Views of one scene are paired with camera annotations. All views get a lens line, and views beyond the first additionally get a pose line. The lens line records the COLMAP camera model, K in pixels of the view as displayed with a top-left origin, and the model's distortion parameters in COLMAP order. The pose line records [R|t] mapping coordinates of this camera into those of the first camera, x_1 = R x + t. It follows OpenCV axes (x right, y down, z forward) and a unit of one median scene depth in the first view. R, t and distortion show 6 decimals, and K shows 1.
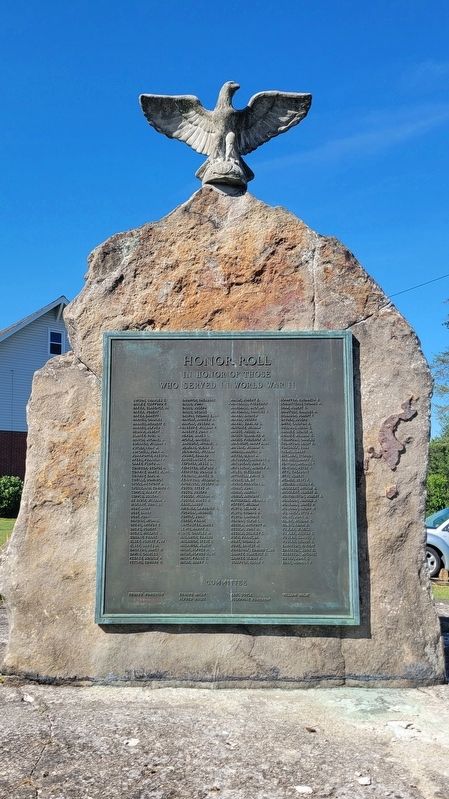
lens RADIAL K [[809.7, 0, 228.6], [0, 809.7, 402.0], [0, 0, 1]] dist [-0.008798, -0.002461]
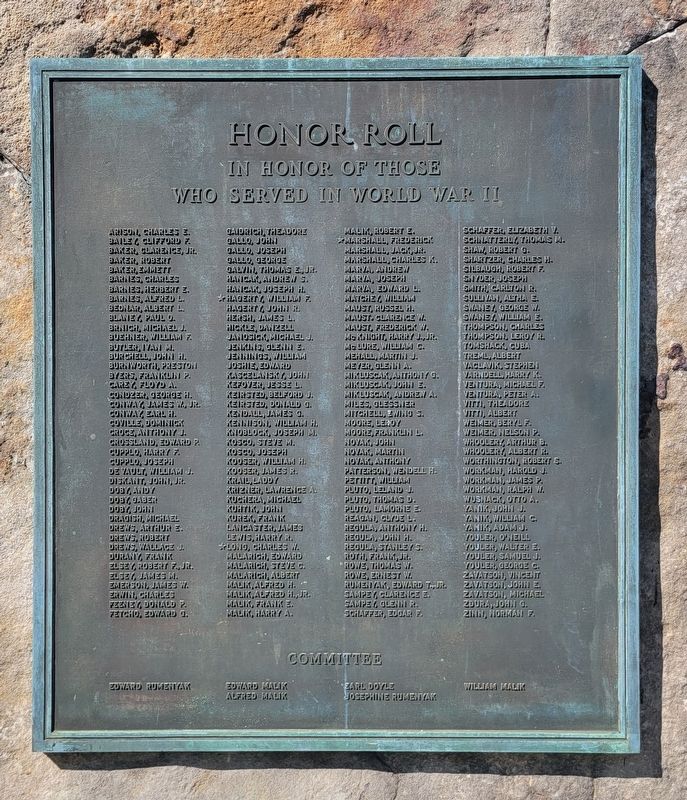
lens RADIAL K [[725.3, 0, 337.5], [0, 725.3, 397.5], [0, 0, 1]] dist [0.029336, -0.005994]
pose [[0.999997, -0.001524, 0.002025, -0.001733], [0.001143, 0.984333, 0.176316, 0.015975], [-0.002262, -0.176314, 0.984331, 0.624163]]
